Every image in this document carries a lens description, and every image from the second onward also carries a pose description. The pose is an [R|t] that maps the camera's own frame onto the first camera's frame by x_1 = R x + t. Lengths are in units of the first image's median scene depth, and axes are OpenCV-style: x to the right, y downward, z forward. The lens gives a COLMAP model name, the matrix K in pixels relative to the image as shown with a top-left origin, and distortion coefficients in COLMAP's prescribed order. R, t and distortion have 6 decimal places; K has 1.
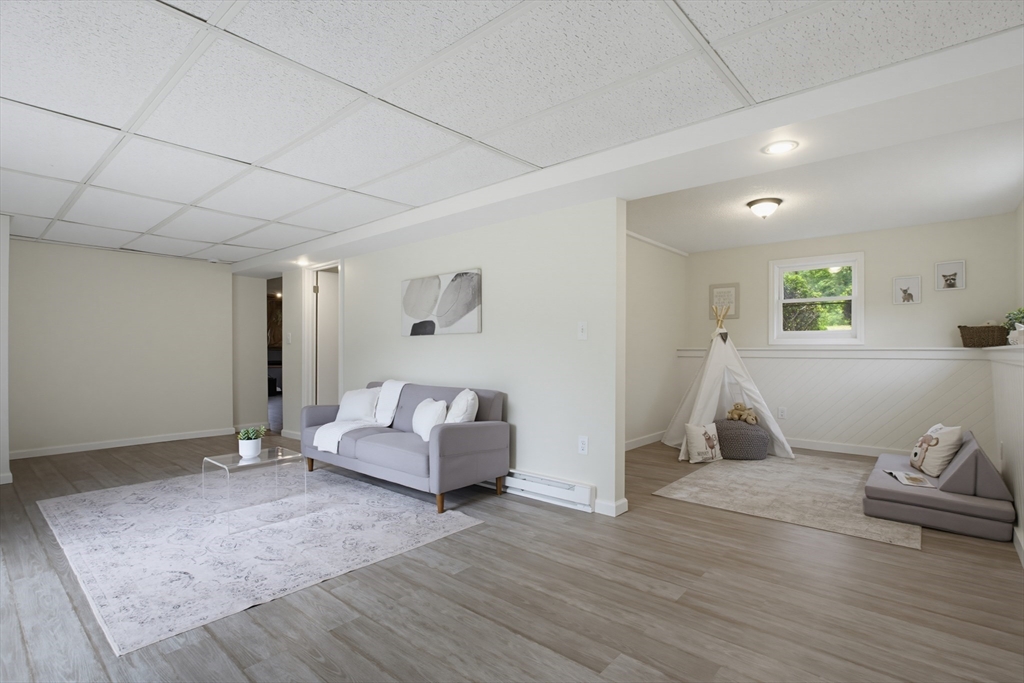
lens RADIAL K [[487.7, 0, 514.7], [0, 487.7, 355.7], [0, 0, 1]] dist [-0.002656, -0.000349]
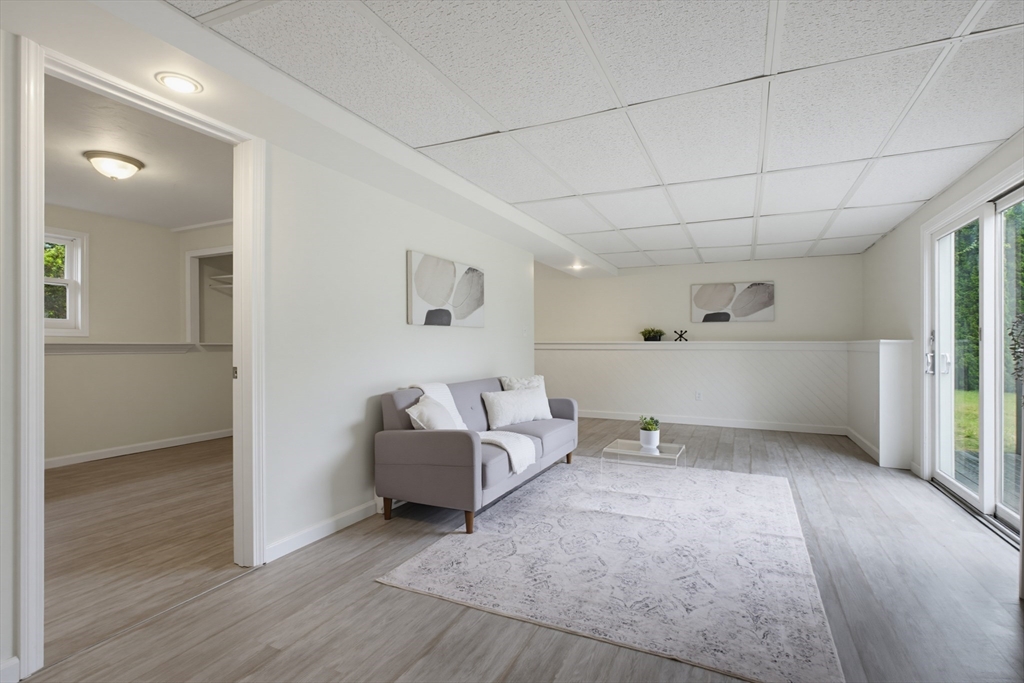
lens RADIAL K [[494.2, 0, 512.0], [0, 494.2, 341.5], [0, 0, 1]] dist [-0.001521, -0.000008]
pose [[-0.270989, 0.003232, 0.962577, -1.356523], [0.007770, 0.999969, -0.001170, -0.016402], [-0.962551, 0.007162, -0.271006, 1.439215]]
